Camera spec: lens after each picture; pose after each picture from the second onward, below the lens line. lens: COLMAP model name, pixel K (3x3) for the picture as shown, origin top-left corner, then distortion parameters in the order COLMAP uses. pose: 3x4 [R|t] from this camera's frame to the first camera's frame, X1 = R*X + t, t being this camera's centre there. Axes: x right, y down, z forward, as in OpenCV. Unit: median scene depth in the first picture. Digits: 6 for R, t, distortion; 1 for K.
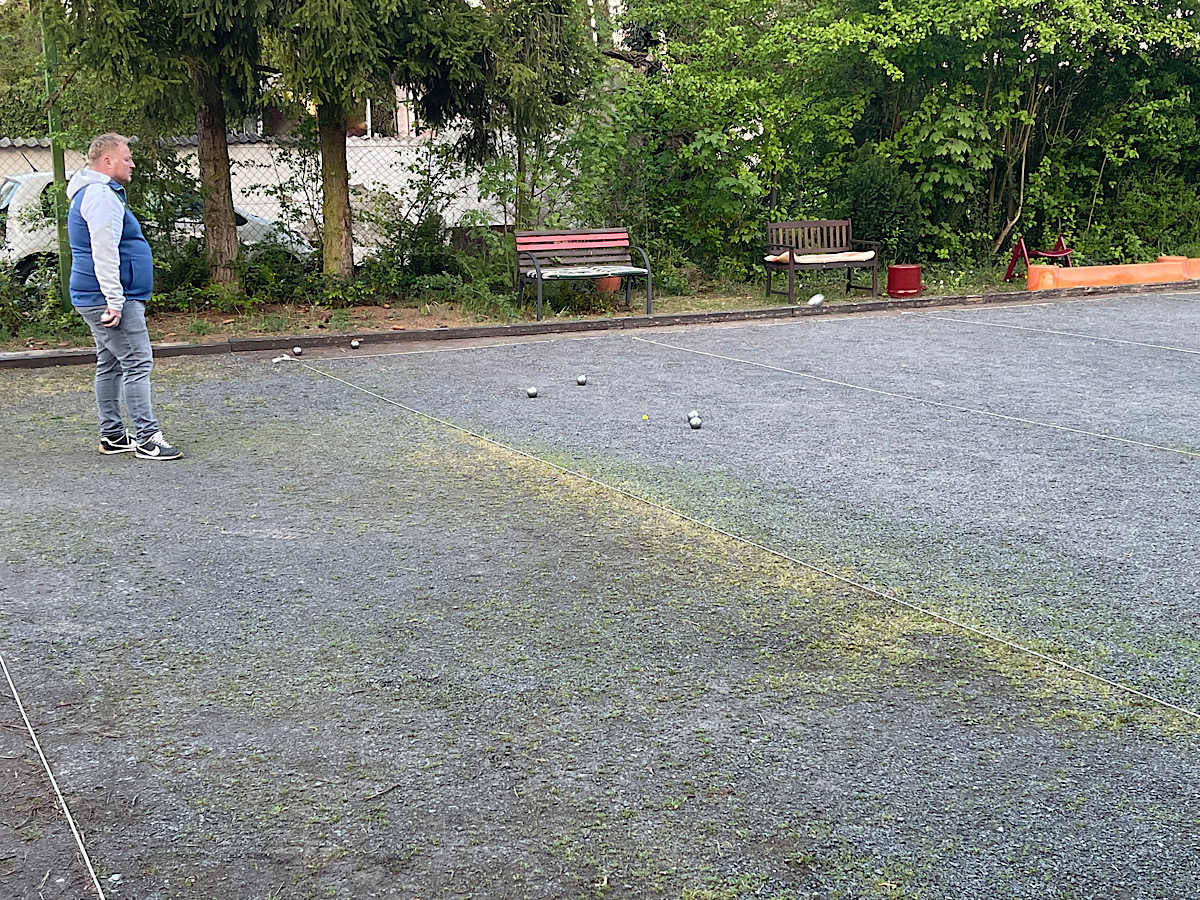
lens RADIAL K [[1571.3, 0, 600.0], [0, 1571.3, 450.0], [0, 0, 1]] dist [0.177327, -0.656871]
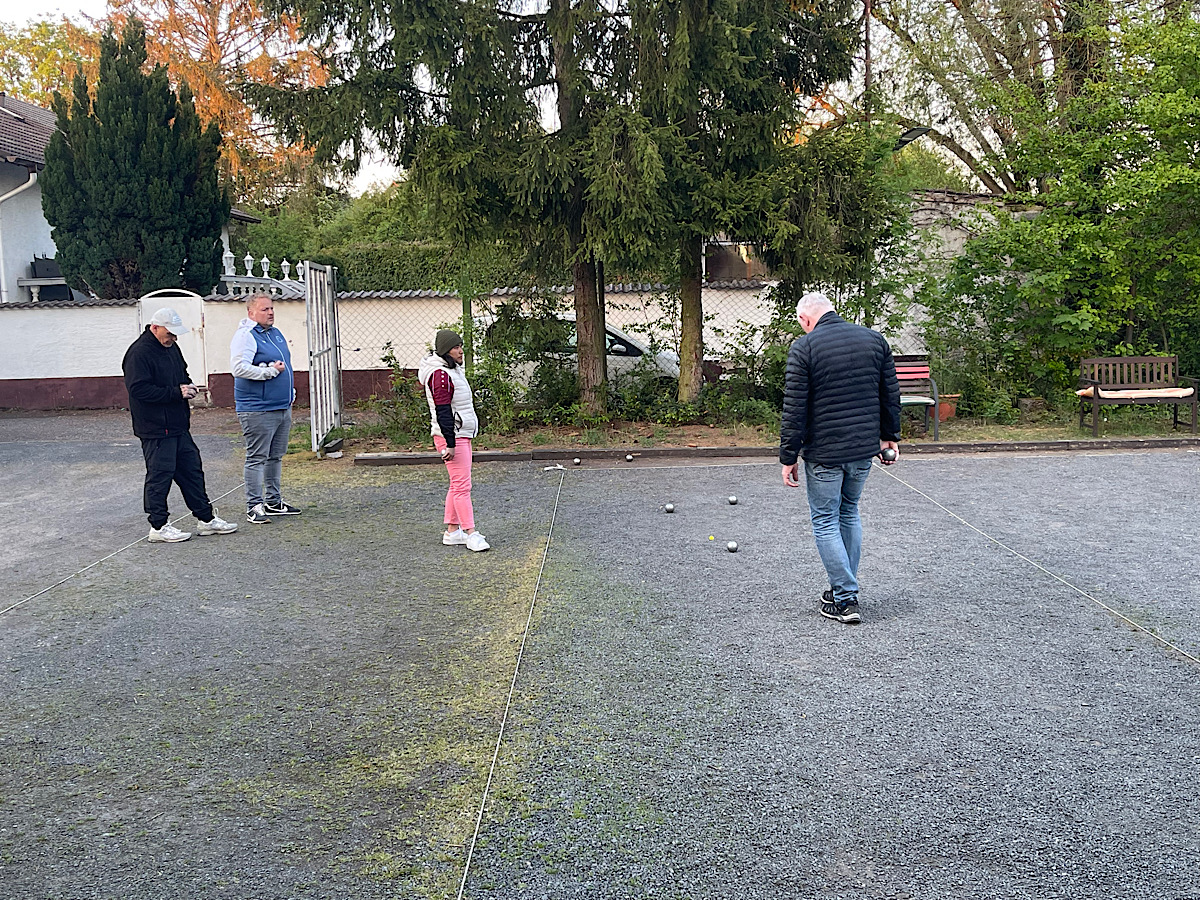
lens RADIAL K [[1335.1, 0, 600.0], [0, 1335.1, 450.0], [0, 0, 1]] dist [0.073620, -0.006819]
pose [[0.894097, 0.043125, -0.445793, 0.222433], [-0.071638, 0.996309, -0.047300, -0.019215], [0.442108, 0.074227, 0.893885, 0.070891]]
